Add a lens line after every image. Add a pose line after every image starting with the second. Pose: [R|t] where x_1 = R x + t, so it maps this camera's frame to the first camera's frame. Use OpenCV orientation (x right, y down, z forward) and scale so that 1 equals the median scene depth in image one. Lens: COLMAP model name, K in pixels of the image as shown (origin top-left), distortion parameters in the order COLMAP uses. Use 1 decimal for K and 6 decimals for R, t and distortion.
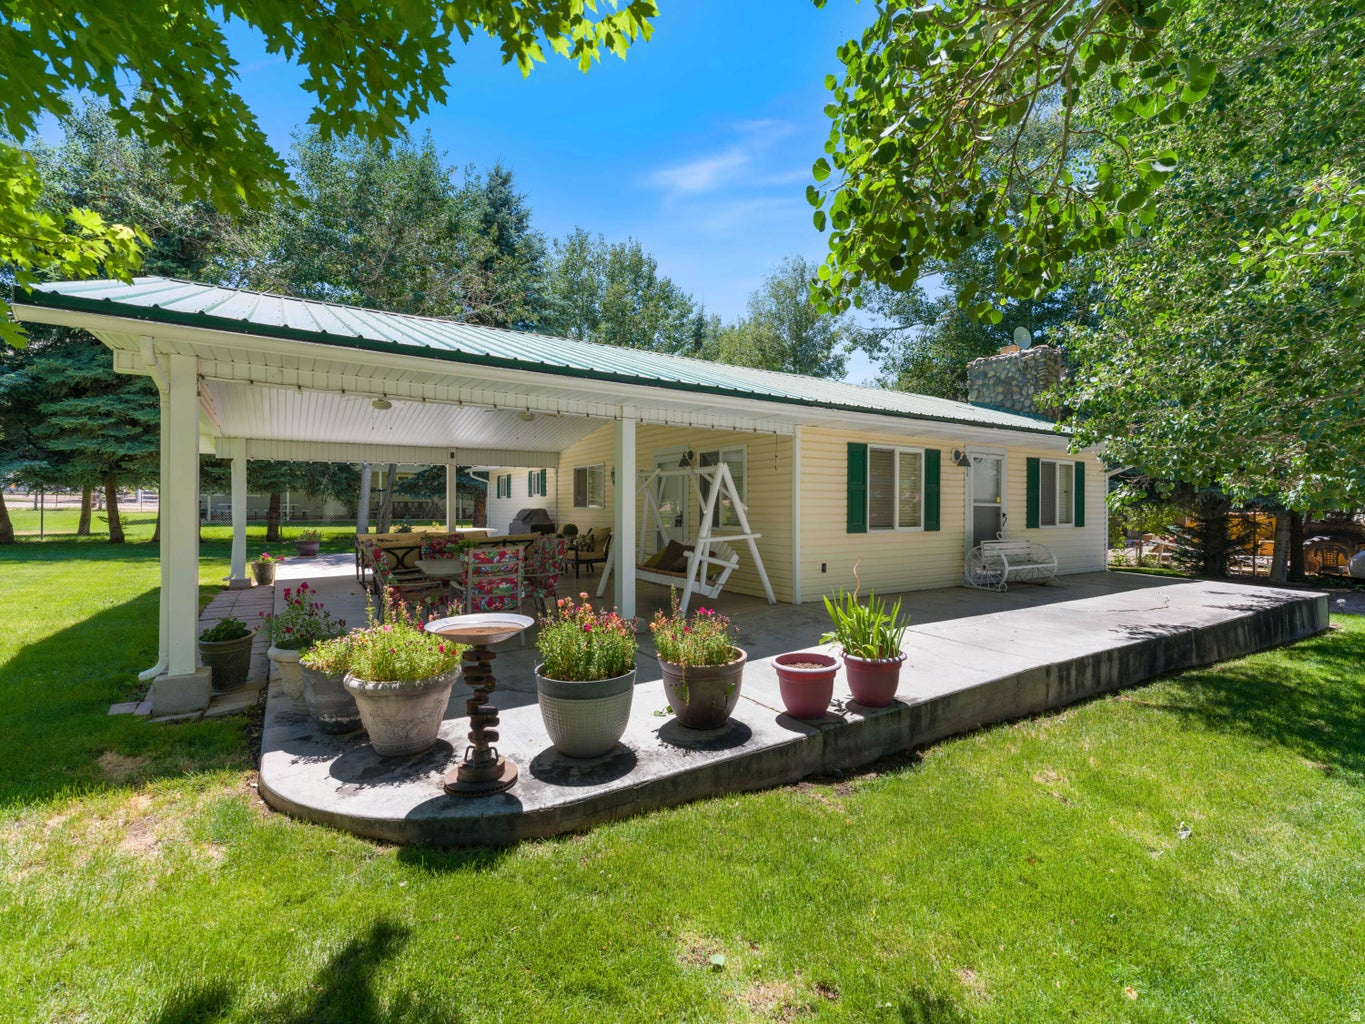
lens RADIAL K [[614.1, 0, 682.5], [0, 614.1, 512.0], [0, 0, 1]] dist [0.000902, -0.000042]
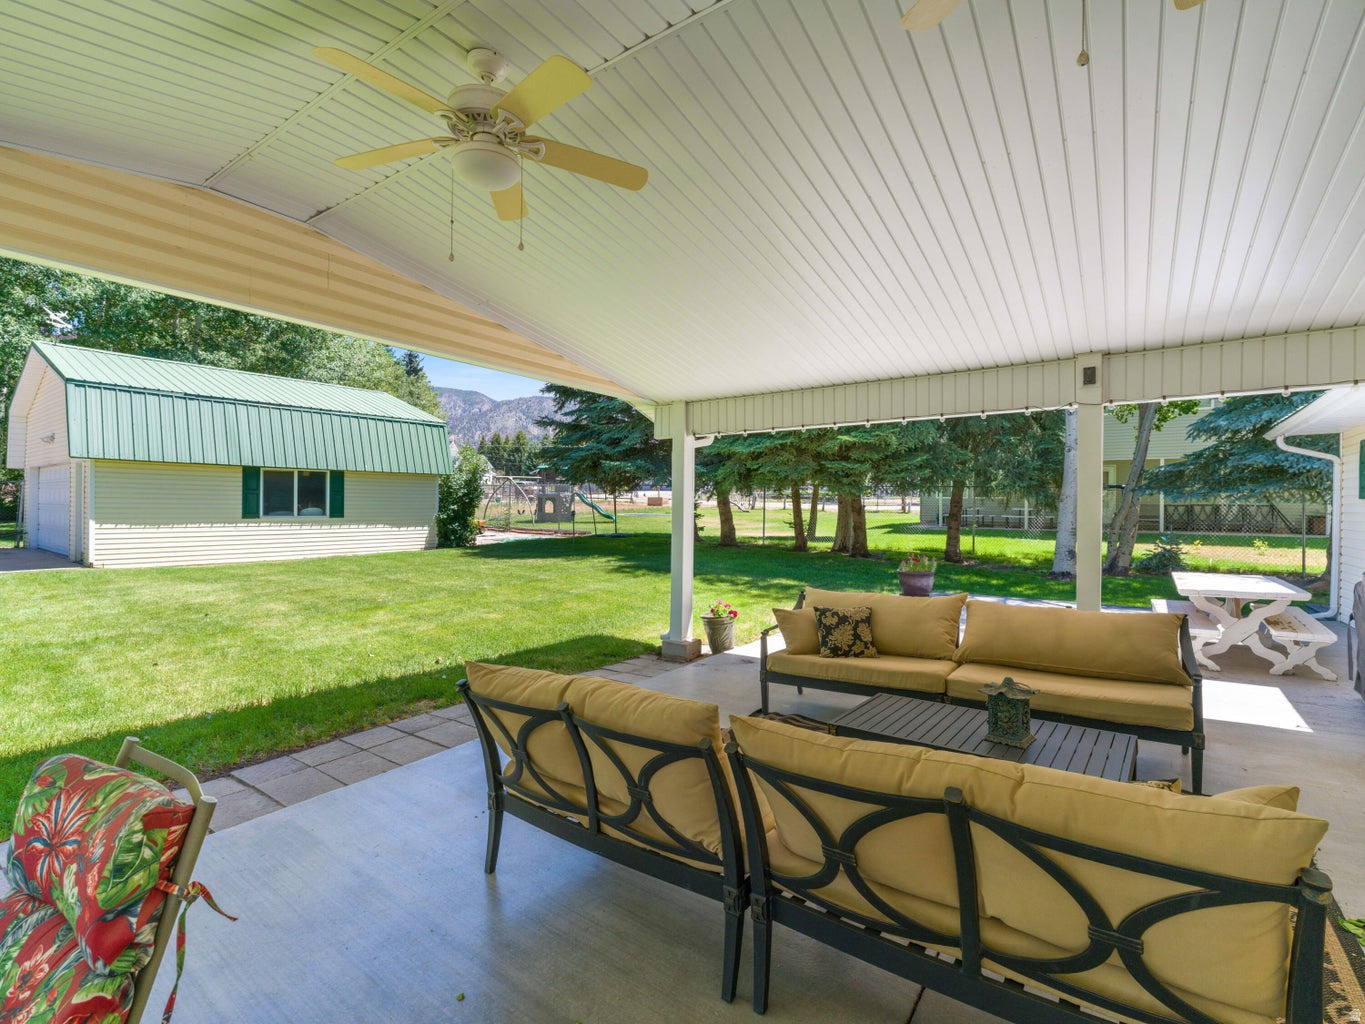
lens RADIAL K [[646.4, 0, 680.1], [0, 646.4, 484.2], [0, 0, 1]] dist [0.001243, -0.000014]
pose [[0.390392, -0.030887, -0.920131, -0.122887], [-0.011781, 0.999188, -0.038539, -0.012709], [0.920573, 0.025885, 0.389711, 0.617354]]
